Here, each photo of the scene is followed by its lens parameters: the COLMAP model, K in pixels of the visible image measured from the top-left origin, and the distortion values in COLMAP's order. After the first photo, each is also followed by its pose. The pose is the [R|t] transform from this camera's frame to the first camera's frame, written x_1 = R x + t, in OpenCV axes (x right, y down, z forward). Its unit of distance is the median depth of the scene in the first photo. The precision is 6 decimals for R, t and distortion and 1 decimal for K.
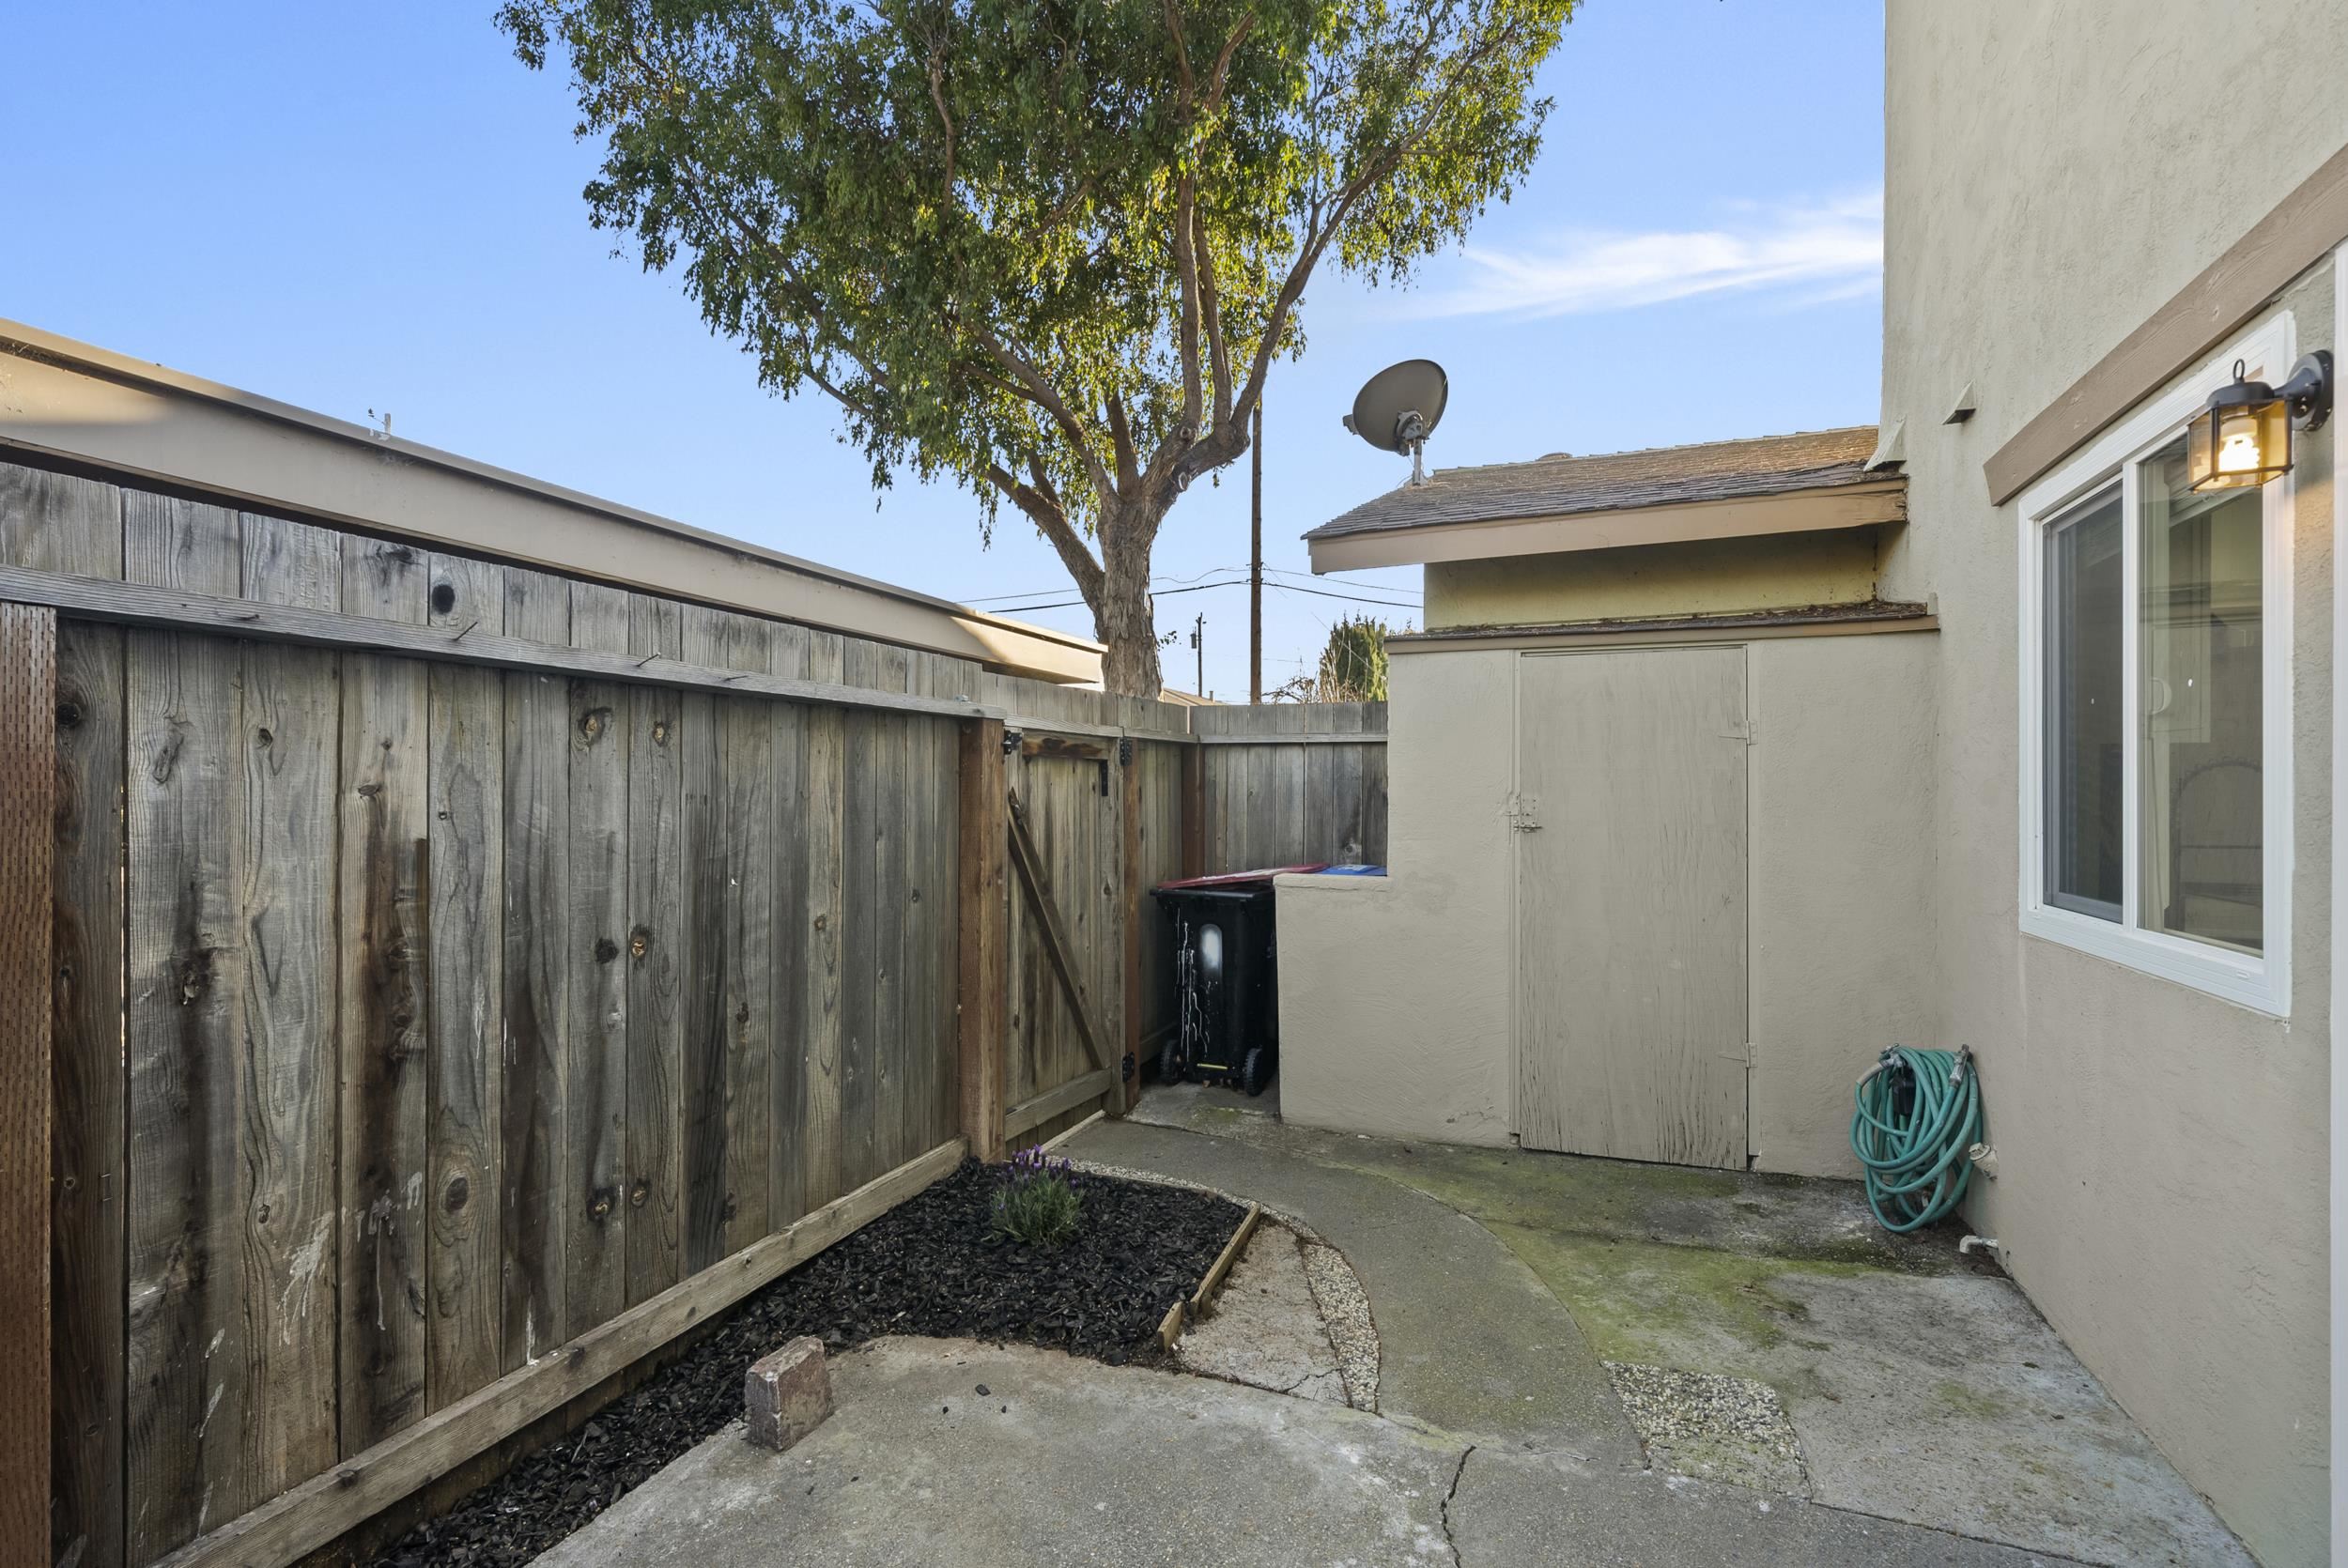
lens RADIAL K [[1032.3, 0, 1169.2], [0, 1032.3, 799.7], [0, 0, 1]] dist [0.000787, 0.000007]
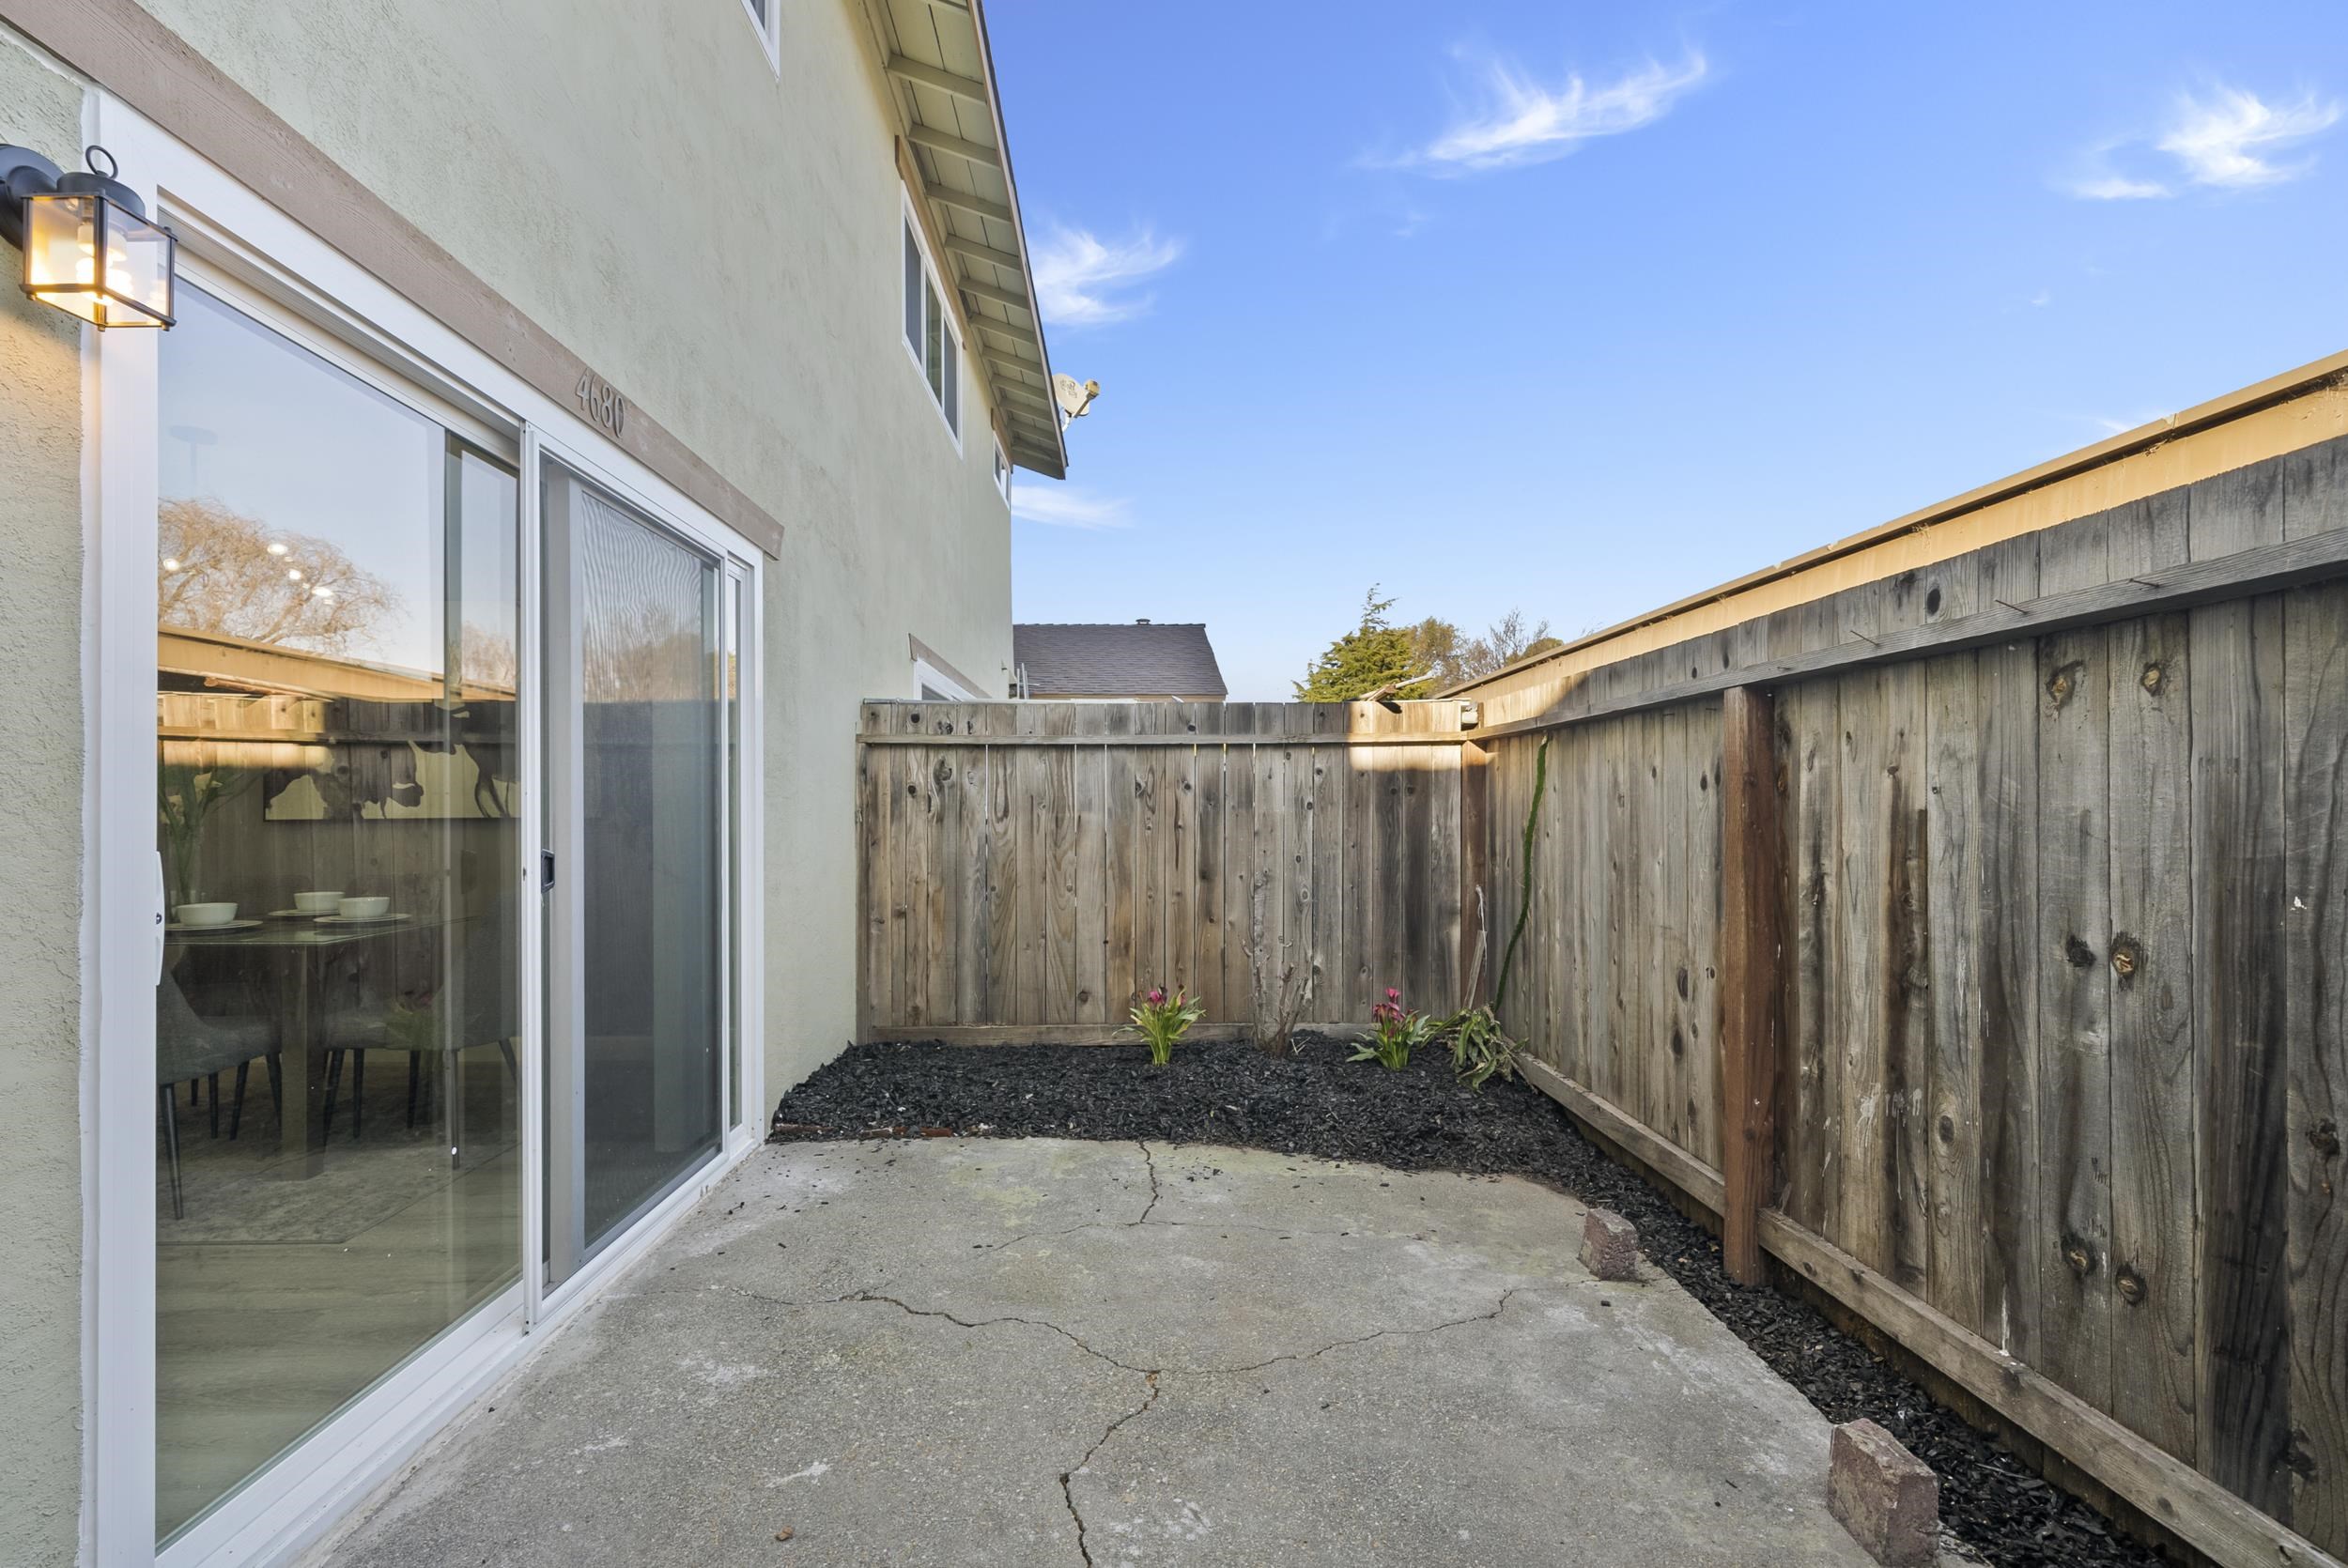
lens RADIAL K [[1102.4, 0, 1168.9], [0, 1102.4, 808.3], [0, 0, 1]] dist [-0.000021, -0.000055]
pose [[-0.912135, -0.003628, -0.409875, 0.527967], [-0.005688, 0.999977, 0.003808, 0.033277], [0.409851, 0.005805, -0.912134, 1.626842]]
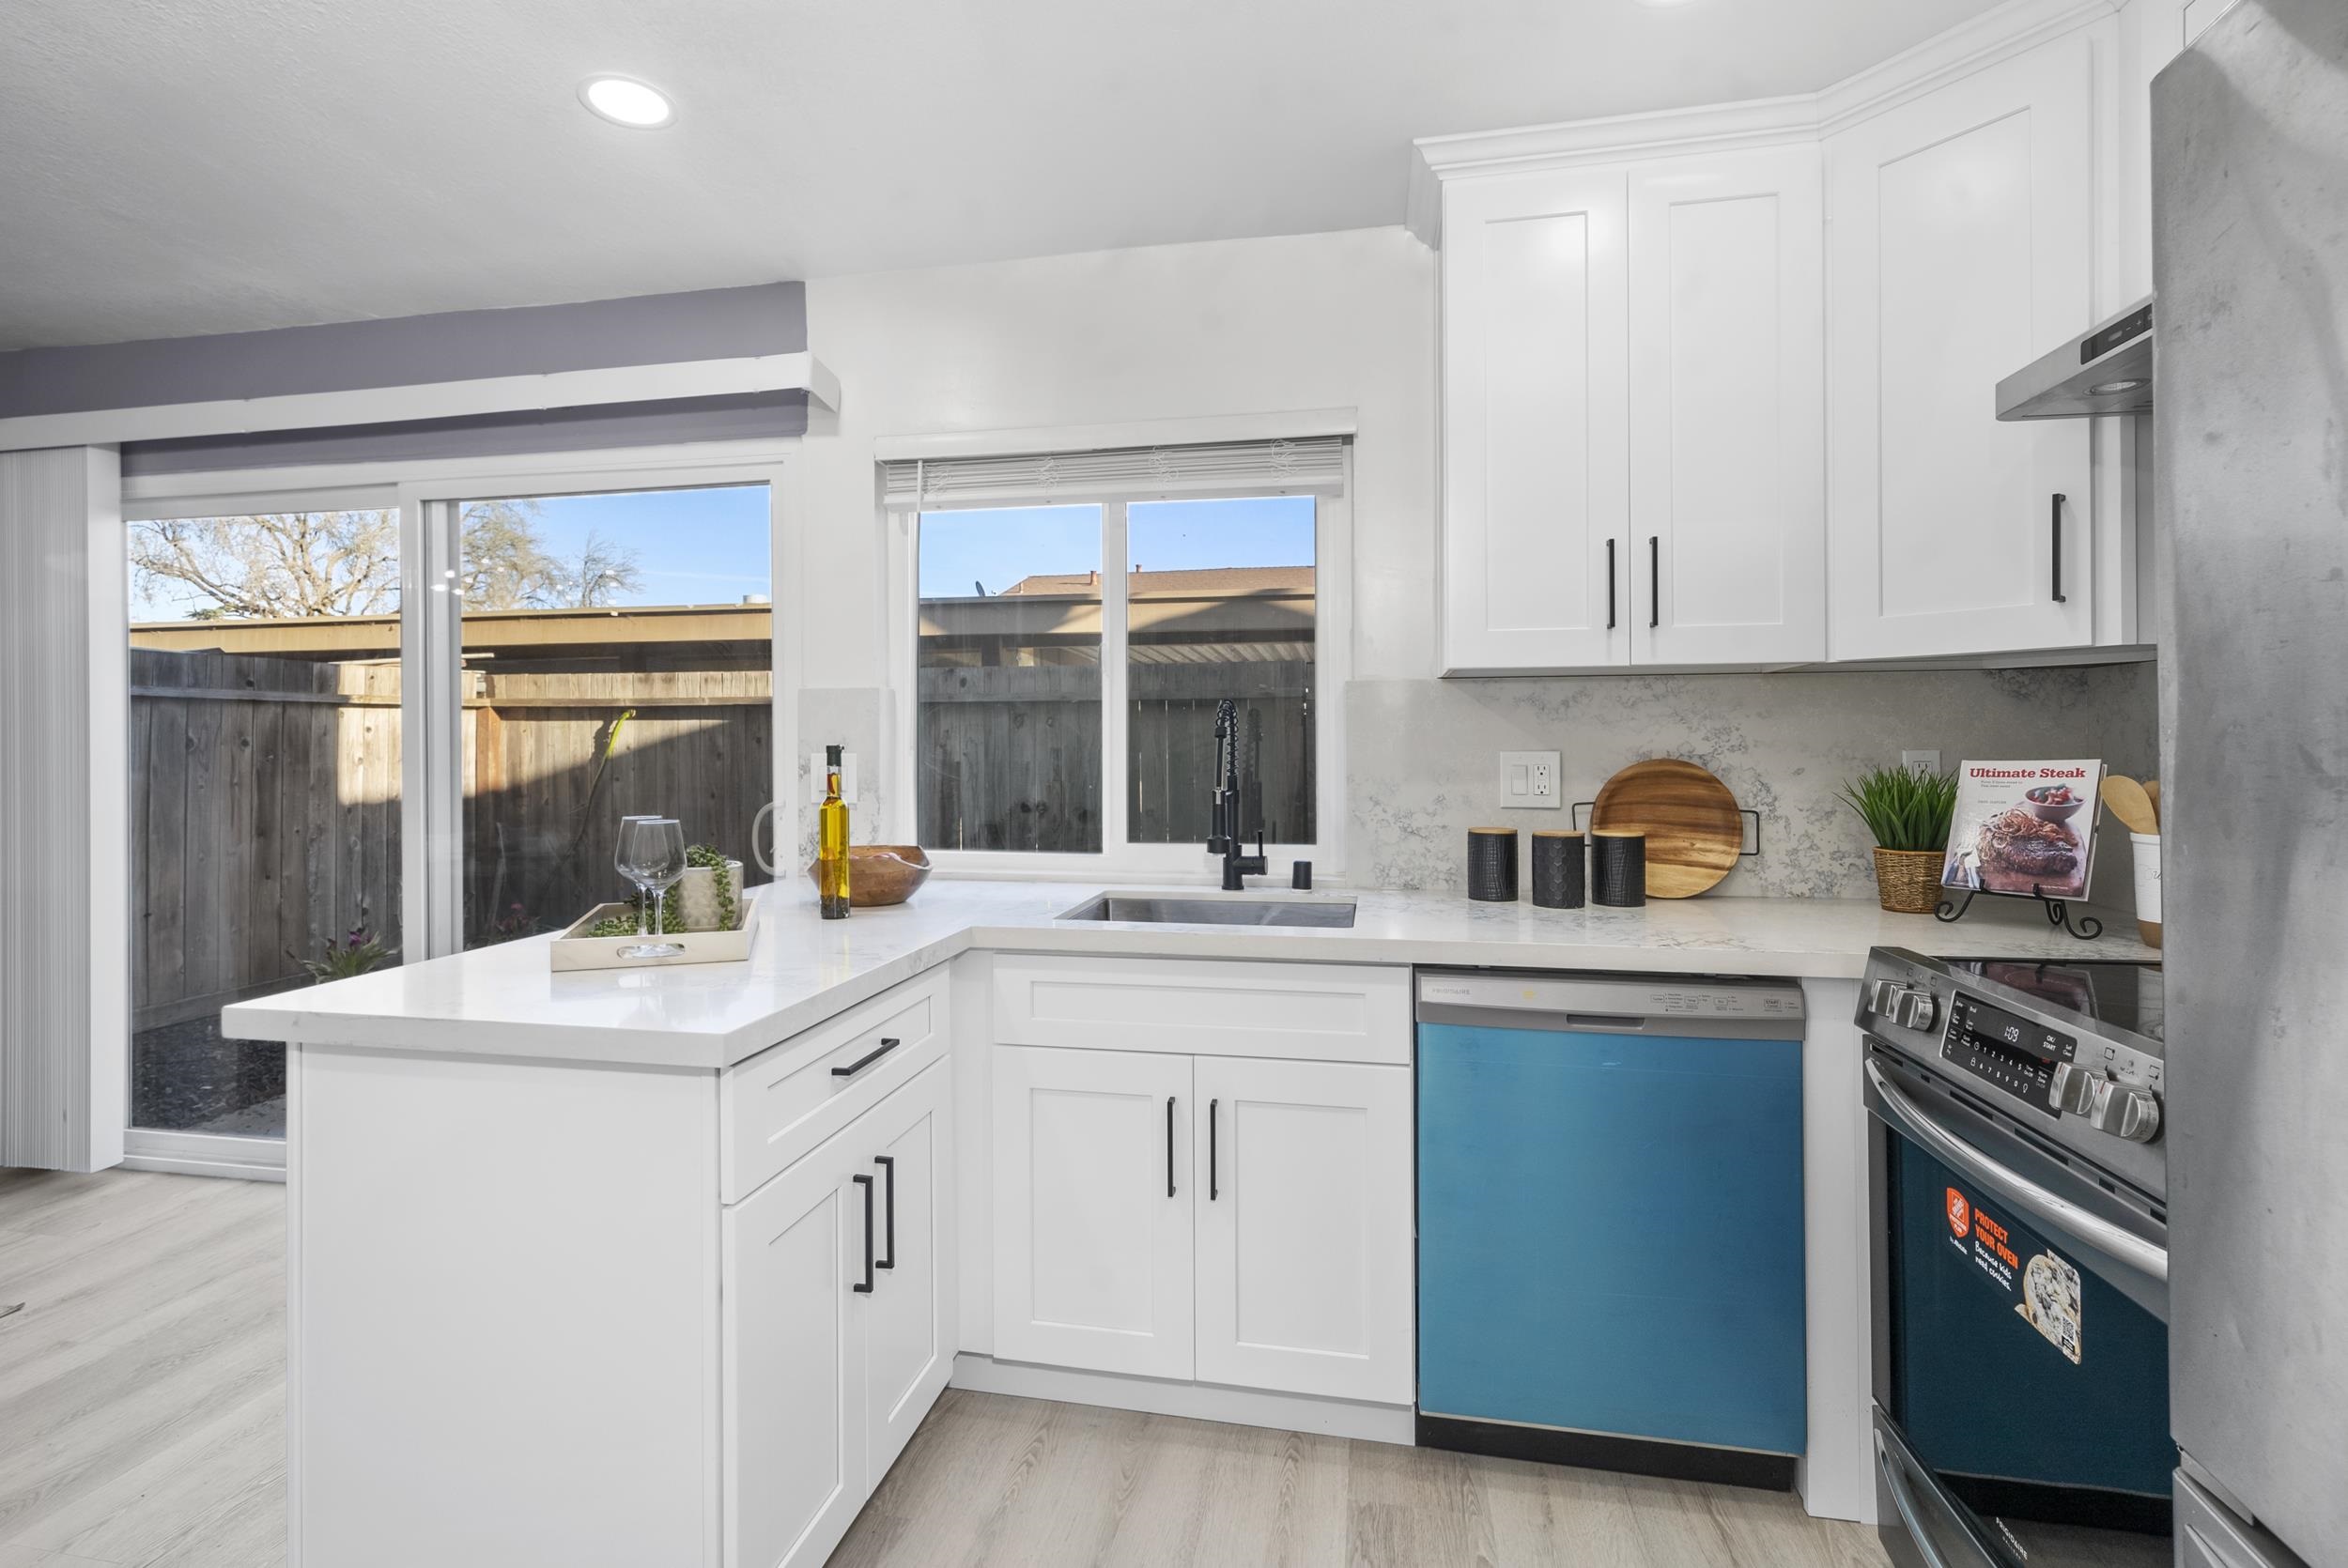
lens RADIAL K [[1032.3, 0, 1169.2], [0, 1032.3, 799.7], [0, 0, 1]] dist [0.000787, 0.000007]
pose [[0.208994, 0.047270, -0.976774, 2.152260], [-0.003594, 0.998861, 0.047570, 0.001812], [0.977910, -0.006431, 0.208926, 0.878731]]
